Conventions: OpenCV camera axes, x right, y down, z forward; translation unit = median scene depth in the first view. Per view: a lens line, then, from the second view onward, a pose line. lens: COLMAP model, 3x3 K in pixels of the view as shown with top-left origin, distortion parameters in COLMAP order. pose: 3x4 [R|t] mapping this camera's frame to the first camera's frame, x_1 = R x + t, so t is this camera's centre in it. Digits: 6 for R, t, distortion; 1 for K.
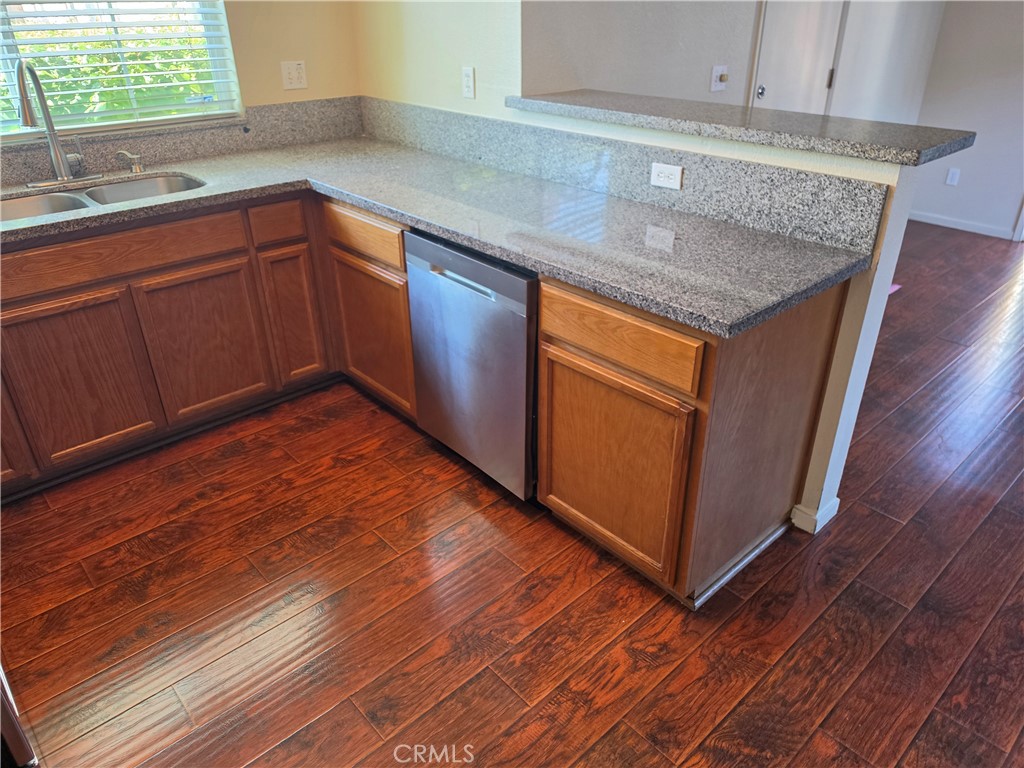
lens RADIAL K [[703.3, 0, 511.5], [0, 703.3, 378.0], [0, 0, 1]] dist [0.125743, -0.176234]
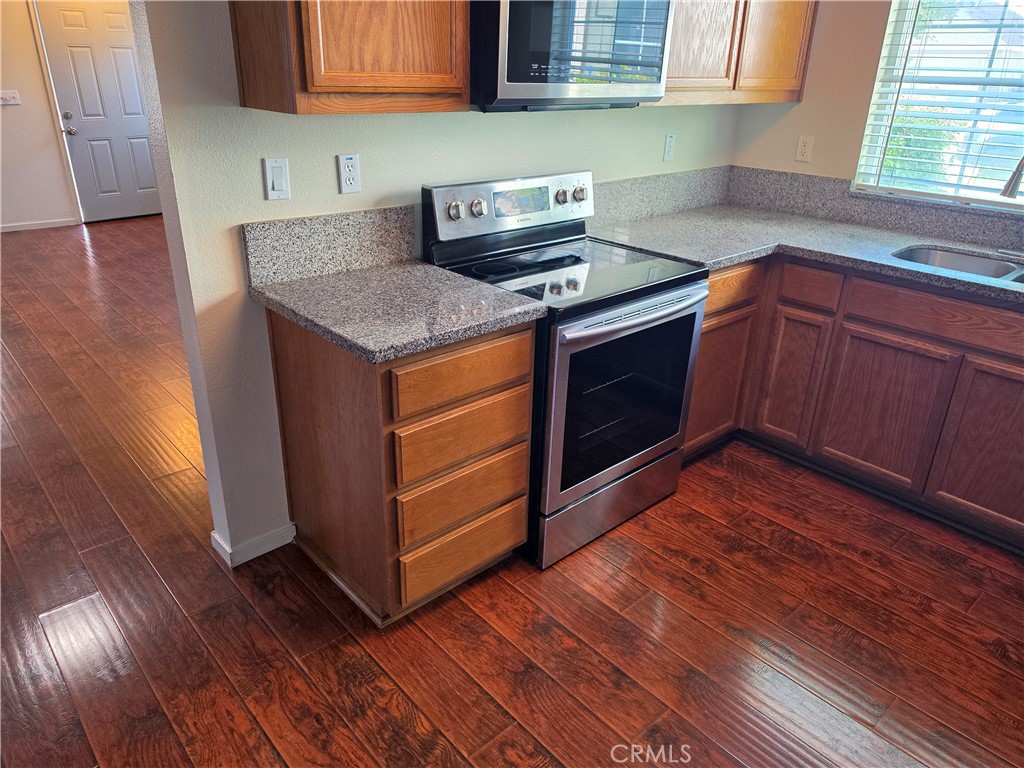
lens RADIAL K [[703.3, 0, 511.5], [0, 703.3, 378.0], [0, 0, 1]] dist [0.125743, -0.176234]
pose [[-0.004277, 0.407047, -0.913397, 0.399881], [-0.494232, 0.793188, 0.355791, -0.148389], [0.869319, 0.452952, 0.197783, 0.267098]]
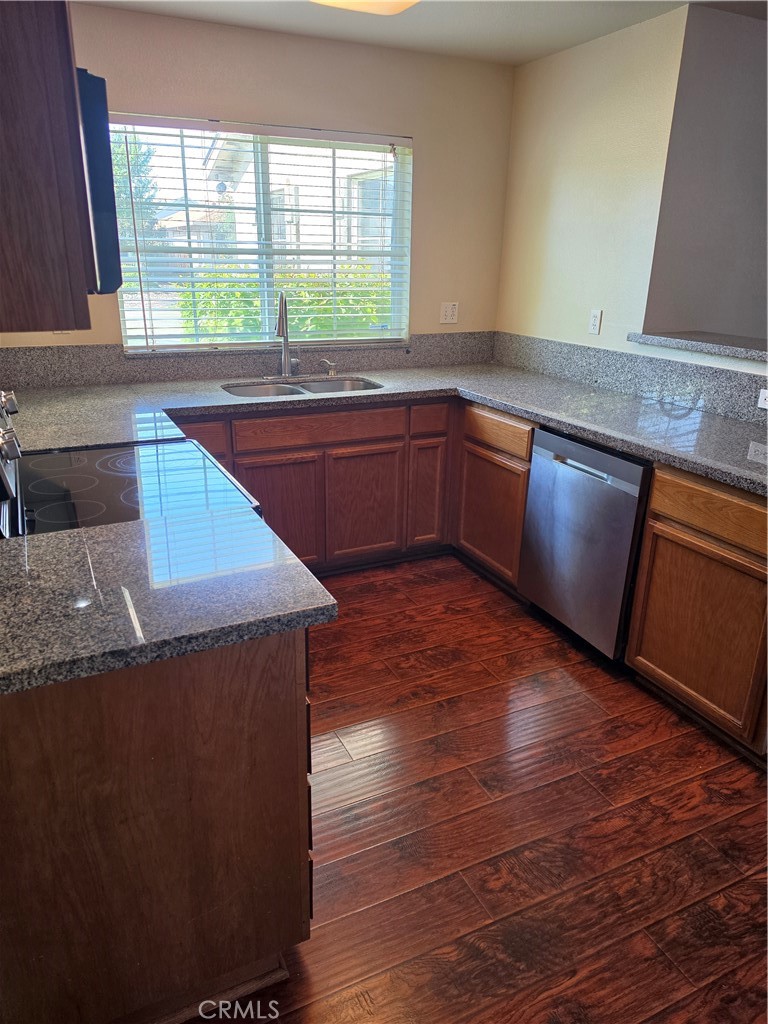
lens RADIAL K [[703.3, 0, 375.7], [0, 703.3, 511.7], [0, 0, 1]] dist [0.125743, -0.176234]
pose [[0.959210, 0.117706, -0.257026, -0.079363], [-0.153887, 0.980090, -0.125467, 0.136974], [0.237140, 0.159902, 0.958225, -0.246645]]
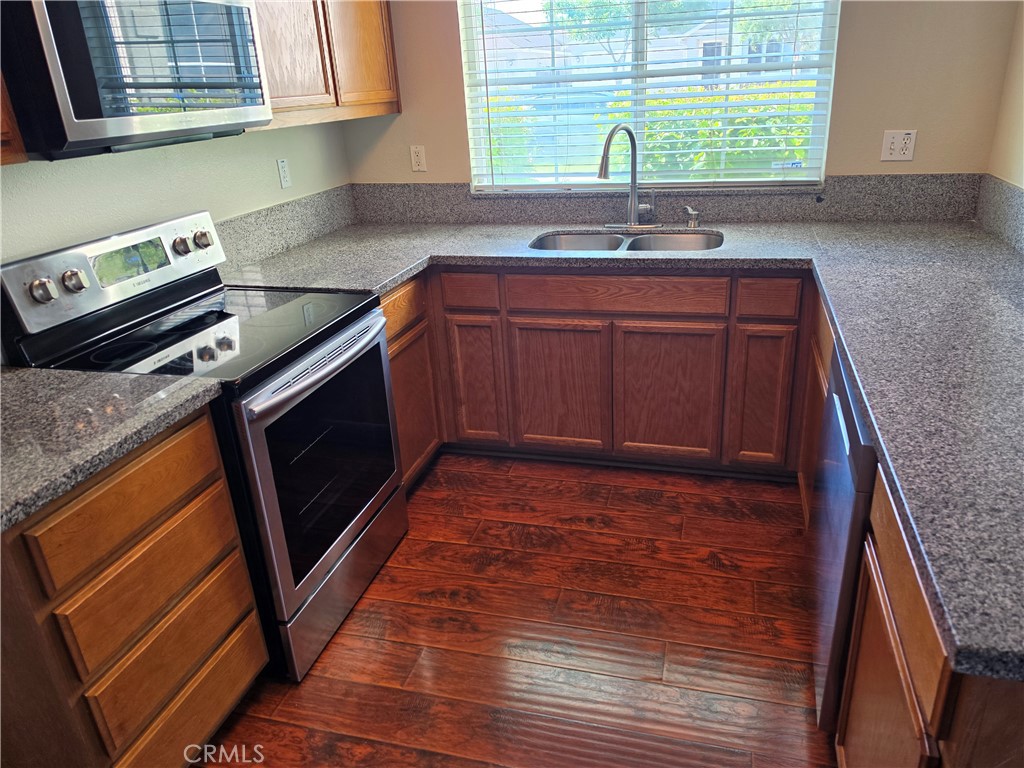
lens RADIAL K [[715.2, 0, 532.2], [0, 715.2, 383.0], [0, 0, 1]] dist [0.098168, -0.125298]
pose [[0.544780, 0.310896, -0.778819, 0.307555], [-0.358556, 0.925917, 0.118808, -0.128965], [0.758058, 0.214526, 0.615895, 0.230262]]
